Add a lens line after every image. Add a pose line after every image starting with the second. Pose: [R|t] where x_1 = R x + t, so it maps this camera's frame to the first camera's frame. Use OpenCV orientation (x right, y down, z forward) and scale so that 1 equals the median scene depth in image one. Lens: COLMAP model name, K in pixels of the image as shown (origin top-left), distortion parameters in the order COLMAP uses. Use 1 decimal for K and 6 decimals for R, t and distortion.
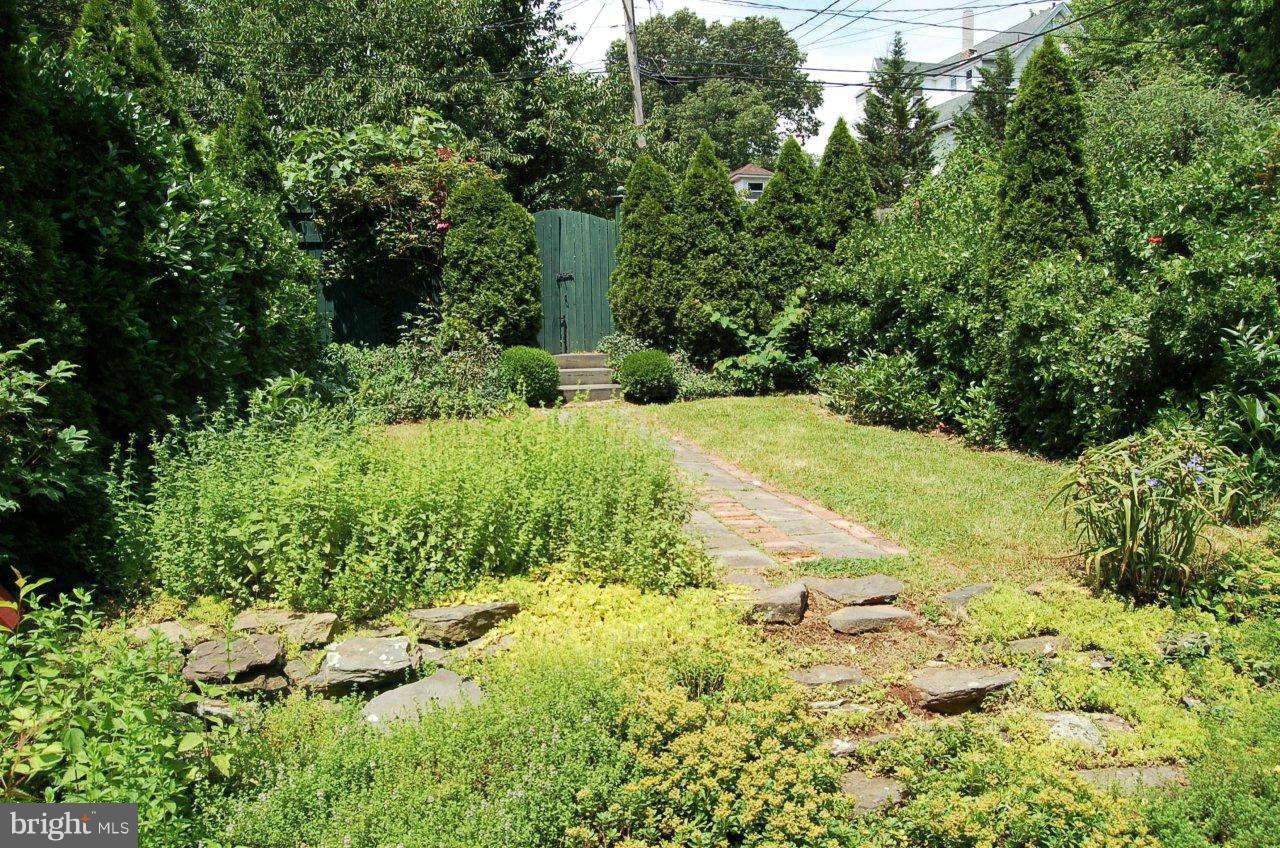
lens RADIAL K [[999.7, 0, 635.0], [0, 999.7, 456.4], [0, 0, 1]] dist [-0.100909, -0.003283]
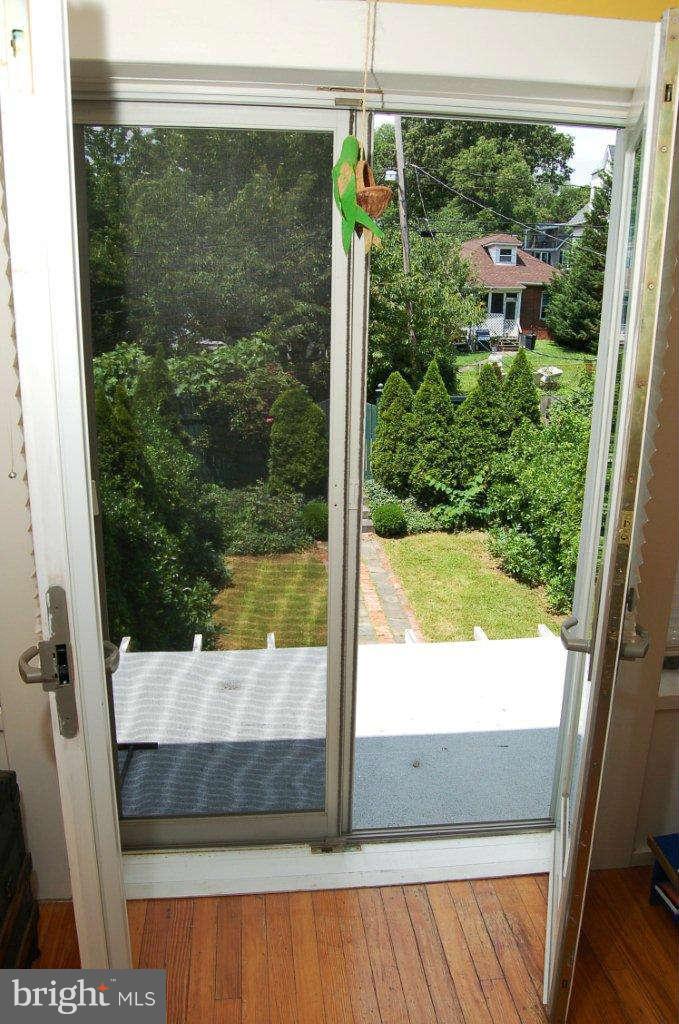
lens RADIAL K [[799.8, 0, 339.5], [0, 799.8, 512.0], [0, 0, 1]] dist [-0.100909, -0.003283]
pose [[0.995257, 0.043586, -0.086969, 0.043677], [-0.032550, 0.991685, 0.124504, -0.244807], [0.091672, -0.121083, 0.988400, -0.325781]]
